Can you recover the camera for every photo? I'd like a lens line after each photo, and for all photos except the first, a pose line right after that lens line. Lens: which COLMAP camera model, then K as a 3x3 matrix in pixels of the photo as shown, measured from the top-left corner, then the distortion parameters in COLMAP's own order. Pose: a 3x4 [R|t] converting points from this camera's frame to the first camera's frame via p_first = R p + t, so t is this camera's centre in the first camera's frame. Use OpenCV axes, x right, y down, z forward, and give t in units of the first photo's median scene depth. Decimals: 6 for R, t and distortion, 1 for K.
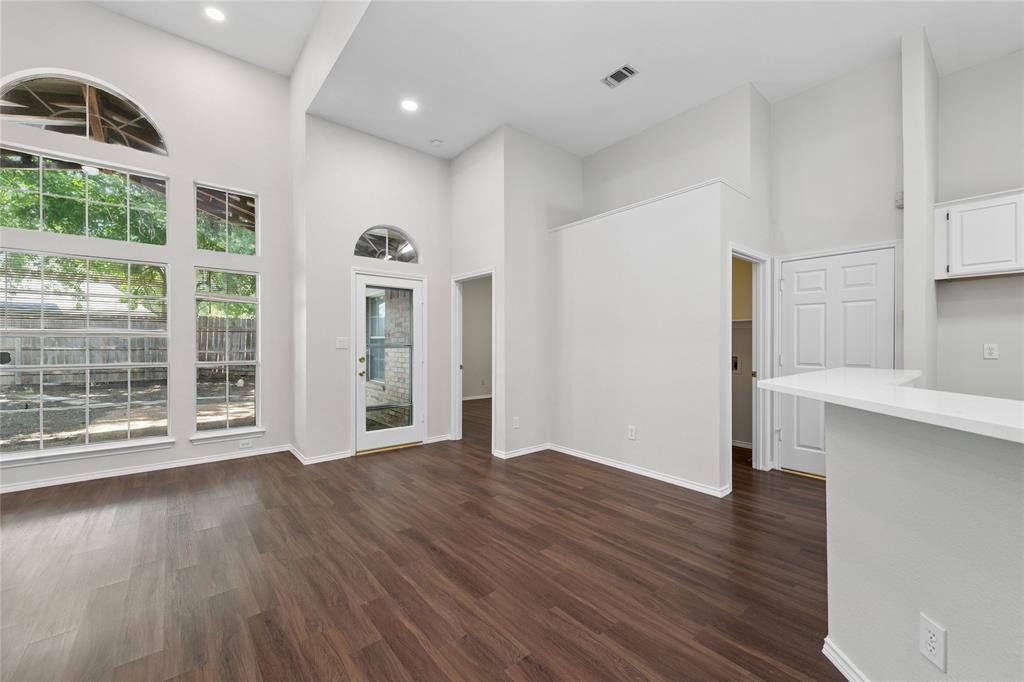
lens RADIAL K [[417.5, 0, 512.0], [0, 417.5, 341.0], [0, 0, 1]] dist [0.003667, 0.000101]
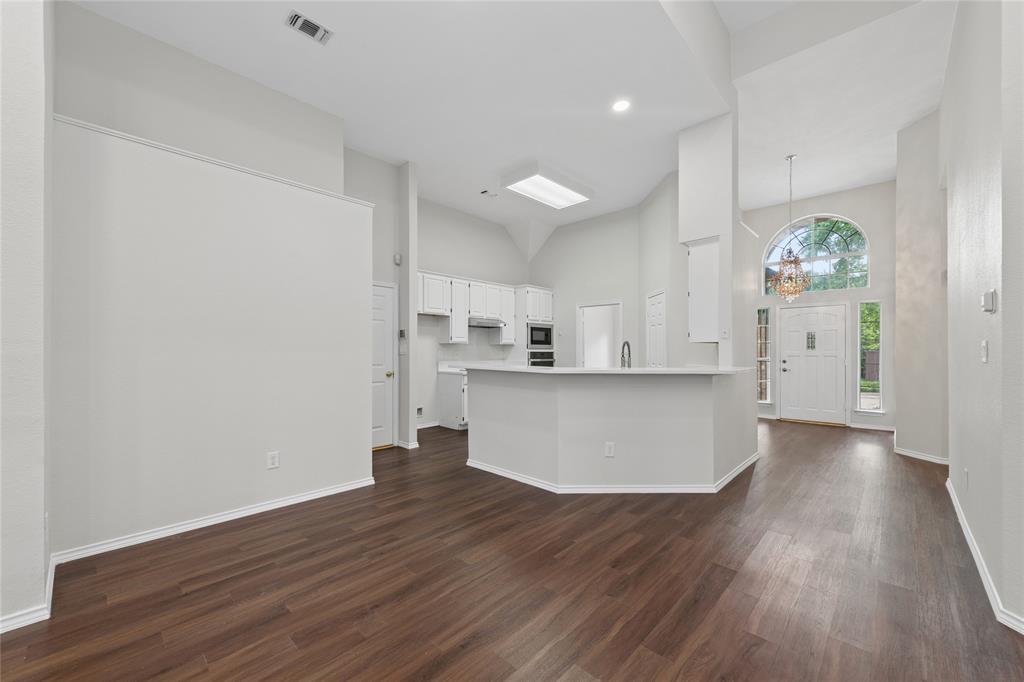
lens RADIAL K [[411.5, 0, 510.8], [0, 411.5, 352.5], [0, 0, 1]] dist [0.000745, -0.000033]
pose [[-0.139901, -0.005455, 0.990150, -0.590720], [-0.006309, 0.999969, 0.004618, 0.004775], [-0.990145, -0.005601, -0.139931, 0.692734]]
